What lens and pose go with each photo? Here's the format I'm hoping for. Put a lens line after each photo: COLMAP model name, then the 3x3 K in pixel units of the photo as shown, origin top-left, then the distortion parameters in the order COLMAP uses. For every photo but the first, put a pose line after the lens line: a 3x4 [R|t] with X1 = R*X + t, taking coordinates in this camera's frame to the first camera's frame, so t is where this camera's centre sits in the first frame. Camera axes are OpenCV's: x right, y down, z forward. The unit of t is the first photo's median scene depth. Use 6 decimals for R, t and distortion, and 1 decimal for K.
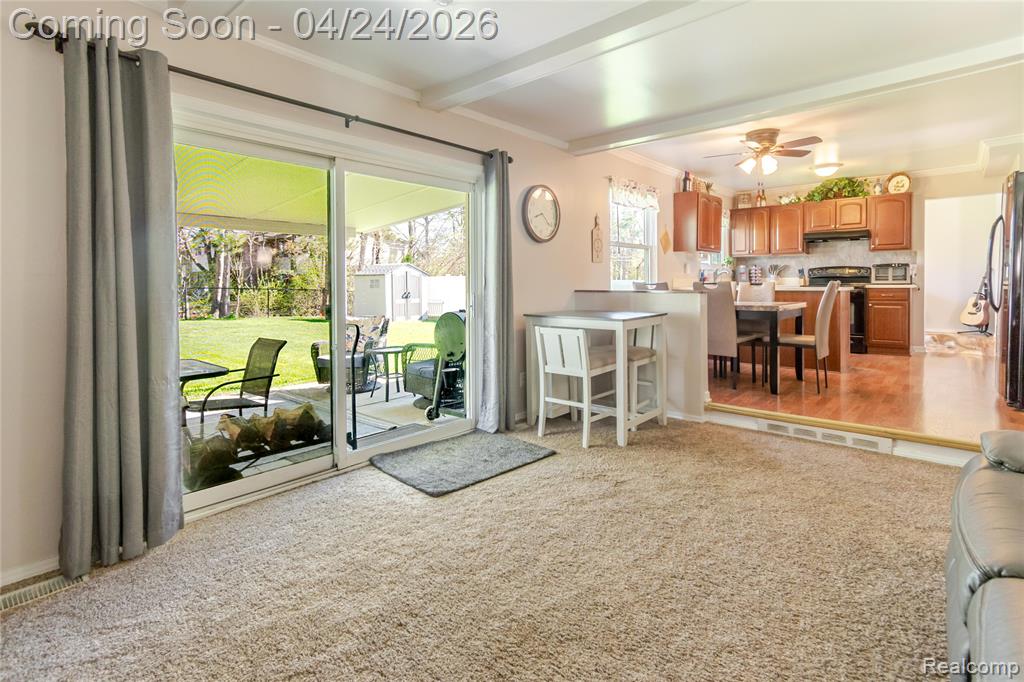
lens RADIAL K [[500.1, 0, 513.0], [0, 500.1, 305.7], [0, 0, 1]] dist [0.010521, 0.000761]
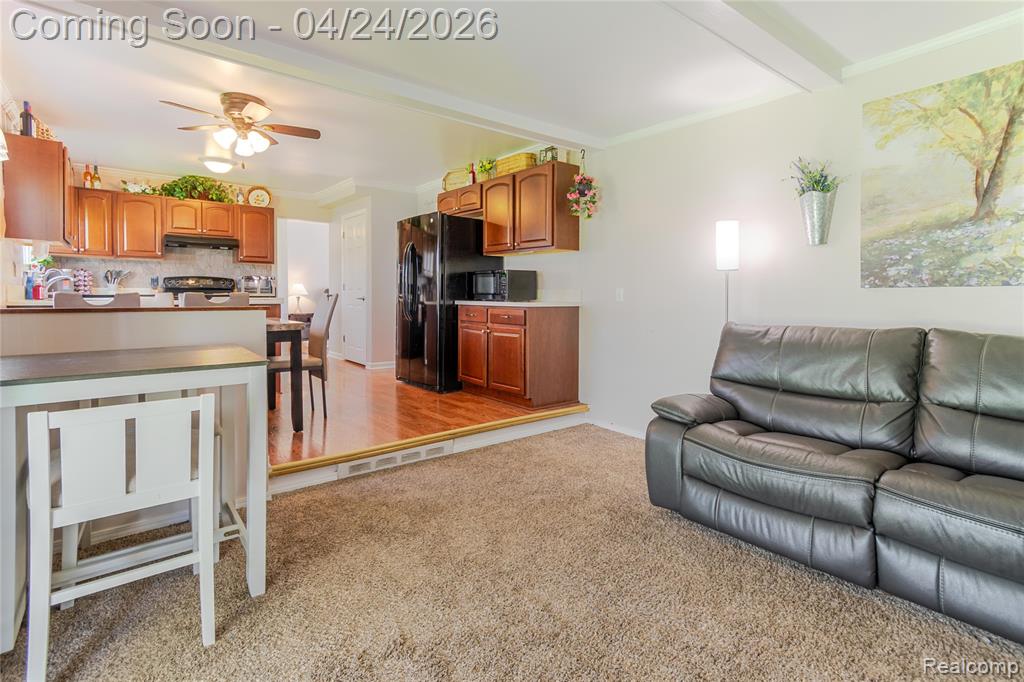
lens RADIAL K [[500.1, 0, 513.0], [0, 500.1, 305.7], [0, 0, 1]] dist [0.010521, 0.000761]
pose [[0.154636, -0.016068, 0.987841, -0.150409], [0.039829, 0.999156, 0.010017, -0.015280], [-0.987168, 0.037796, 0.155145, 0.350225]]
